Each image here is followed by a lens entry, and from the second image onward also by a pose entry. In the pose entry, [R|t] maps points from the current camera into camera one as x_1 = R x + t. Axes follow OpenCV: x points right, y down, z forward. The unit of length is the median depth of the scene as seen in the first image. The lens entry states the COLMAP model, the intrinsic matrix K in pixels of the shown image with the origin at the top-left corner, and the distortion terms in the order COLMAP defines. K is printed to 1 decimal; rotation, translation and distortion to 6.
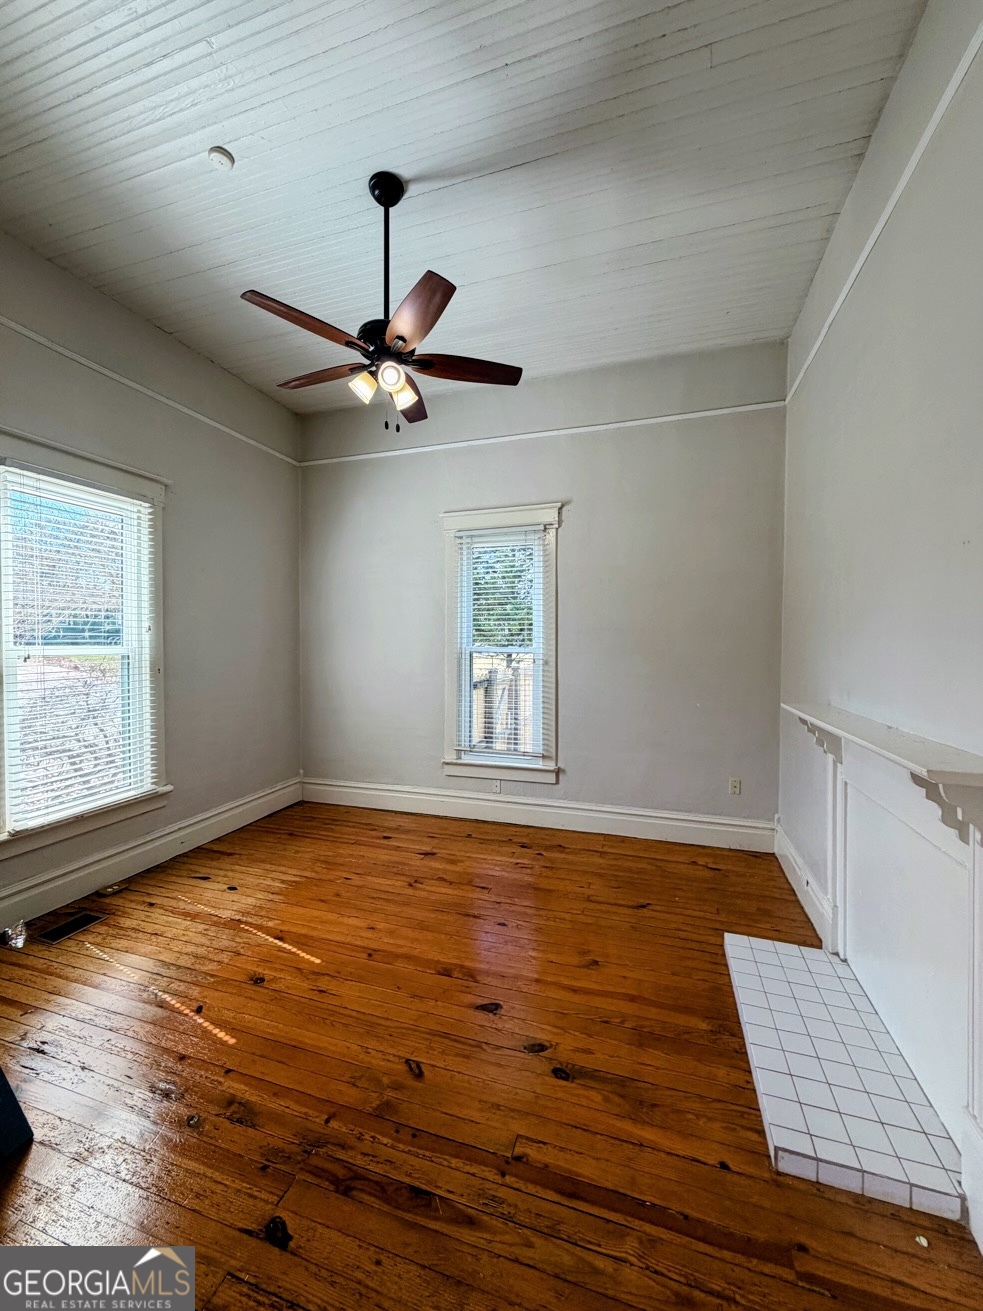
lens RADIAL K [[519.8, 0, 491.5], [0, 519.8, 655.5], [0, 0, 1]] dist [0.000502, 0.000304]
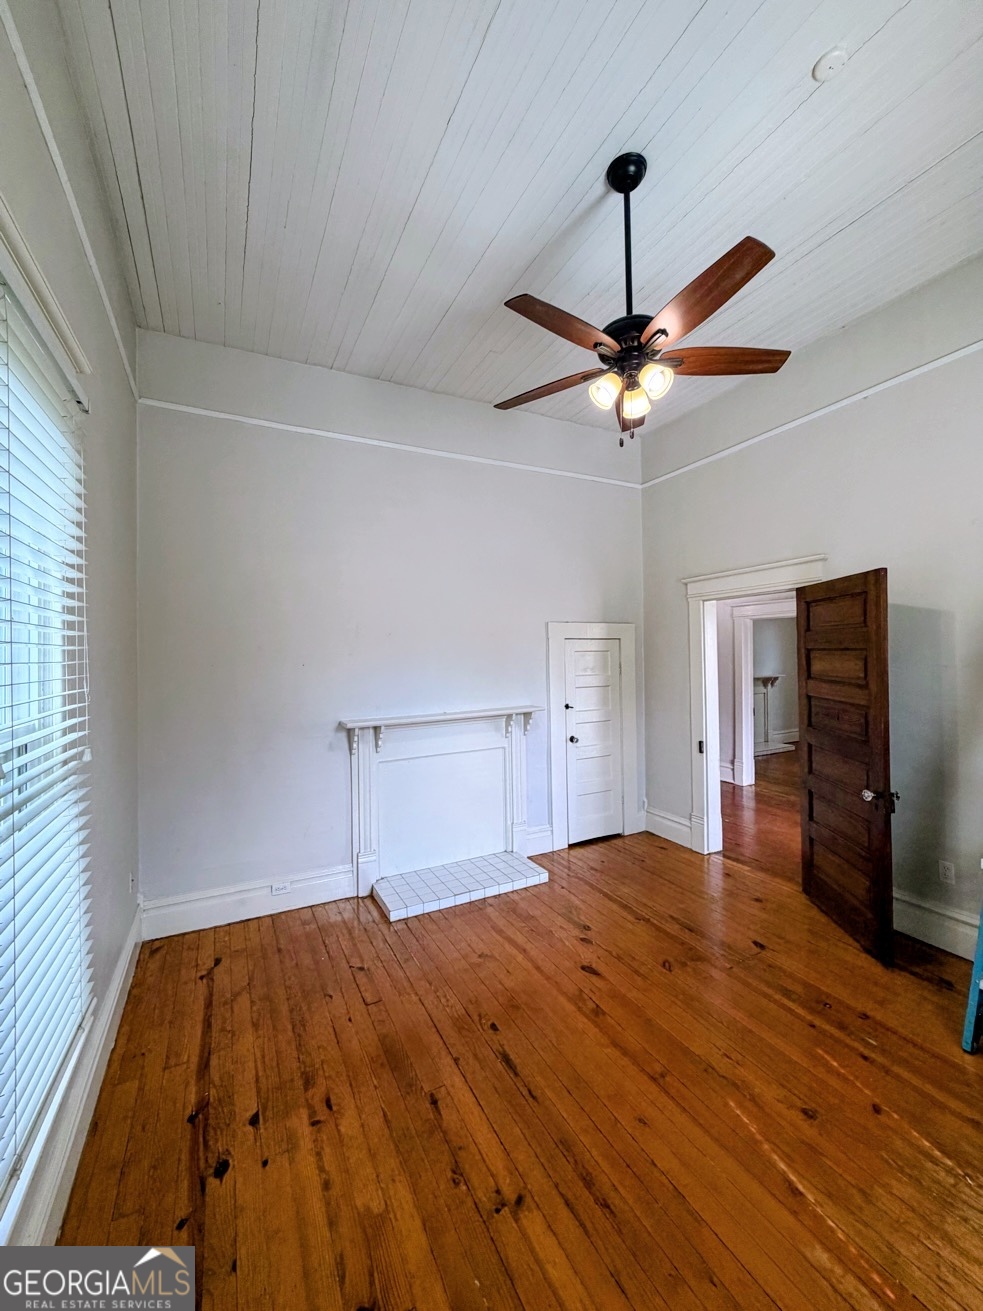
lens RADIAL K [[519.8, 0, 491.5], [0, 519.8, 655.5], [0, 0, 1]] dist [0.000502, 0.000304]
pose [[-0.698898, 0.010971, 0.715137, -0.497688], [0.040816, 0.998865, 0.024566, -0.074363], [-0.714056, 0.046358, -0.698552, 1.360570]]
